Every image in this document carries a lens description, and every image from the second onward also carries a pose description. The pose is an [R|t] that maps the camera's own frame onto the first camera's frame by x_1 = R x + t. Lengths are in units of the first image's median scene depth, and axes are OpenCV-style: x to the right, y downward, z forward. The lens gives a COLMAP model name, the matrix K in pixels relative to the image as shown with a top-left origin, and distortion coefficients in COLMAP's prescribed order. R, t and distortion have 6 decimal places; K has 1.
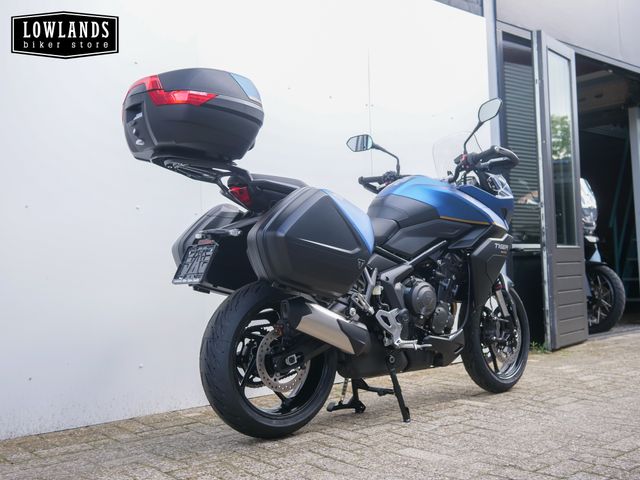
lens RADIAL K [[733.9, 0, 317.2], [0, 733.9, 239.2], [0, 0, 1]] dist [-0.006527, 0.000000]
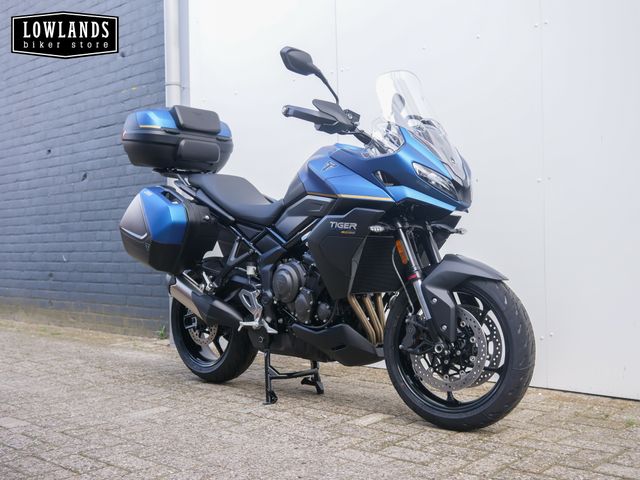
lens RADIAL K [[733.9, 0, 320.2], [0, 733.9, 236.1], [0, 0, 1]] dist [-0.006527, 0.000000]
pose [[0.109129, 0.025757, -0.993694, 1.064062], [0.061390, 0.997581, 0.032600, -0.005399], [0.992130, -0.064560, 0.107284, 0.940833]]
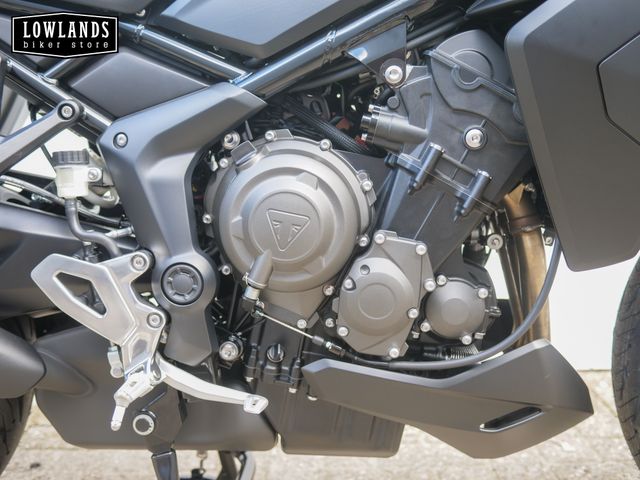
lens RADIAL K [[733.9, 0, 320.1], [0, 733.9, 239.8], [0, 0, 1]] dist [-0.006527, 0.000000]
pose [[0.750711, 0.106781, -0.651944, 0.318342], [0.026998, 0.981067, 0.191776, 0.038713], [0.660079, -0.161570, 0.733615, 0.812718]]
